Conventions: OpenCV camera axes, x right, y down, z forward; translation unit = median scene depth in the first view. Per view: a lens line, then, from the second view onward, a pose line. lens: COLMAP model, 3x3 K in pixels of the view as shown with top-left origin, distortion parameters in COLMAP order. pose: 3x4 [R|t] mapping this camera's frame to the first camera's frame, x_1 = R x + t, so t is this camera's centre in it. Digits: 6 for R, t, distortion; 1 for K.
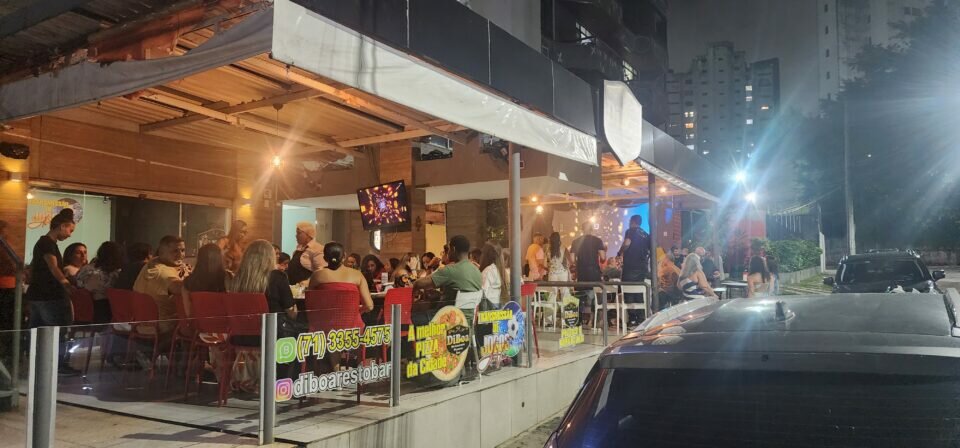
lens RADIAL K [[636.7, 0, 488.4], [0, 636.7, 227.7], [0, 0, 1]] dist [0.050835, -0.001126]
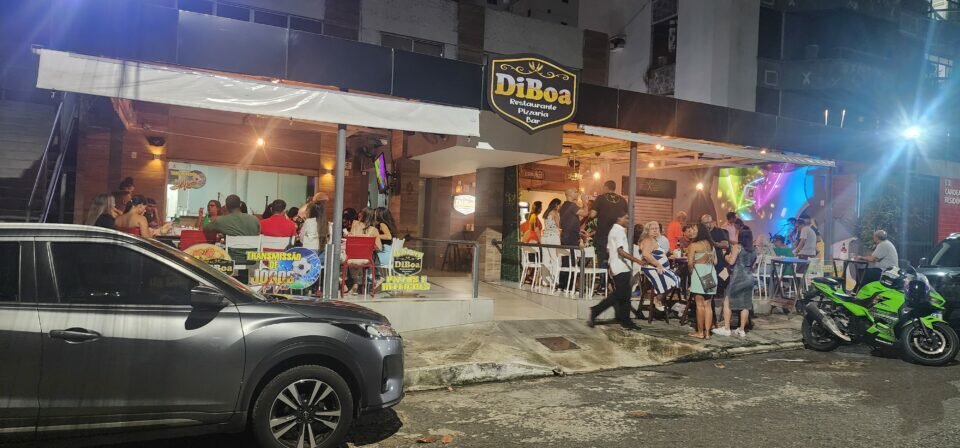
lens RADIAL K [[636.7, 0, 488.4], [0, 636.7, 227.7], [0, 0, 1]] dist [0.050835, -0.001126]
pose [[0.849891, 0.036046, -0.525725, 0.639788], [-0.009206, 0.998521, 0.053580, 0.001676], [0.526879, -0.040698, 0.848965, 0.058916]]
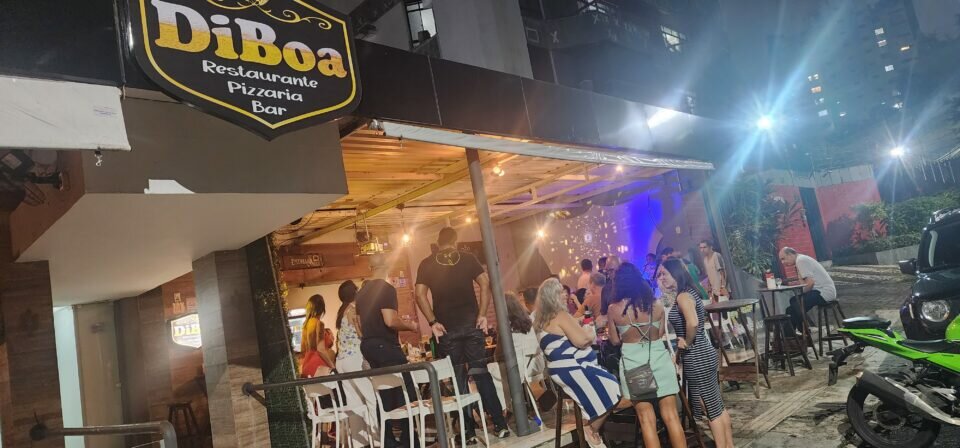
lens RADIAL K [[636.7, 0, 488.4], [0, 636.7, 227.7], [0, 0, 1]] dist [0.050835, -0.001126]
pose [[0.957731, -0.203288, -0.203530, 0.402596], [0.193444, 0.978796, -0.067364, 0.026618], [0.212908, 0.025145, 0.976749, 0.520937]]
